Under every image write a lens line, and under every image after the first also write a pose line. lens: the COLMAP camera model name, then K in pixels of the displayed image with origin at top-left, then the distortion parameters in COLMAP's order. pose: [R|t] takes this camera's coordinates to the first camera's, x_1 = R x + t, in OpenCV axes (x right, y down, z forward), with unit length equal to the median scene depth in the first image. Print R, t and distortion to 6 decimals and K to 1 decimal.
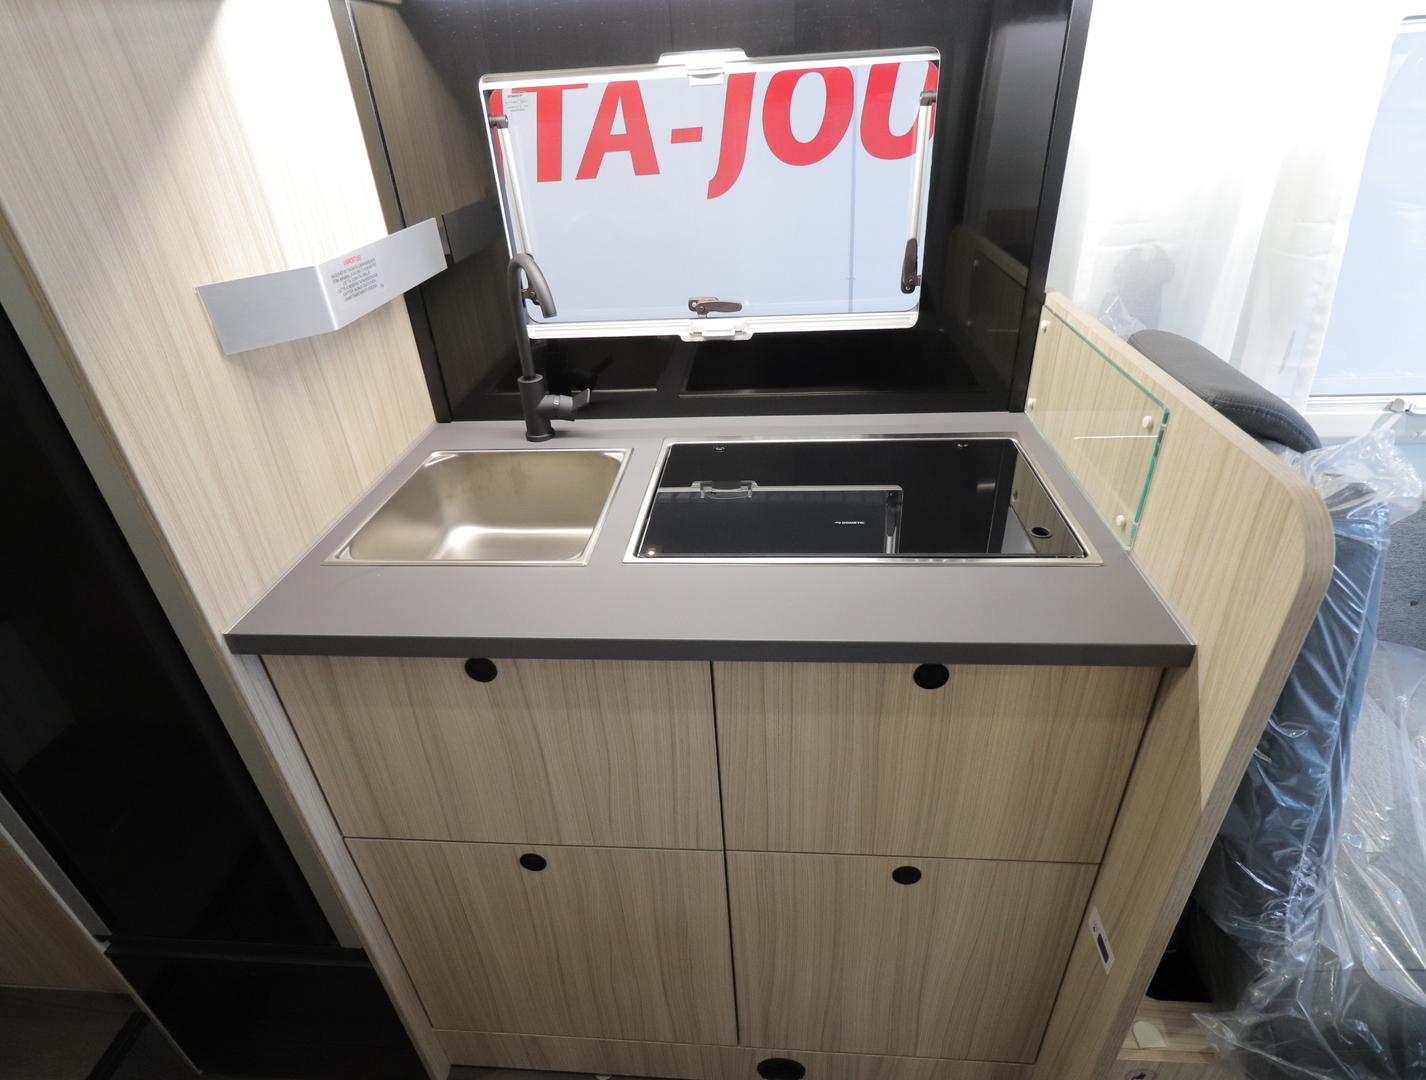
lens RADIAL K [[756.1, 0, 722.5], [0, 756.1, 543.3], [0, 0, 1]] dist [0.004697, -0.000945]
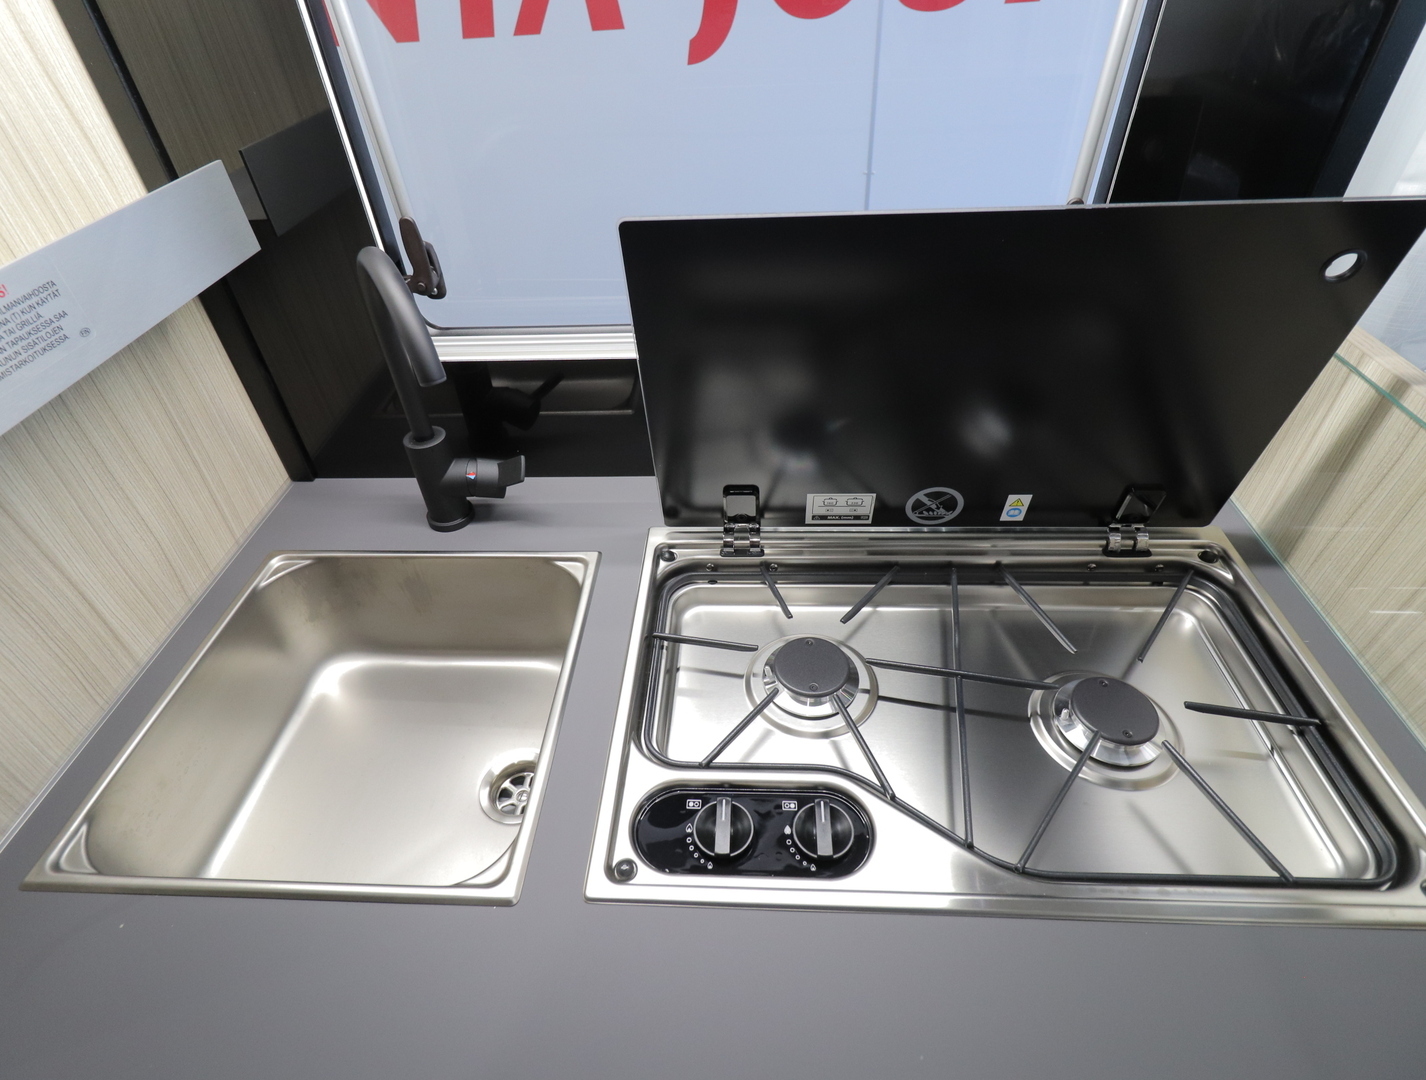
lens RADIAL K [[756.1, 0, 702.9], [0, 756.1, 535.9], [0, 0, 1]] dist [0.004697, -0.000945]
pose [[0.999857, -0.012287, 0.011580, -0.042499], [0.010389, 0.988371, 0.151707, -0.228764], [-0.013310, -0.151566, 0.988358, 0.394589]]
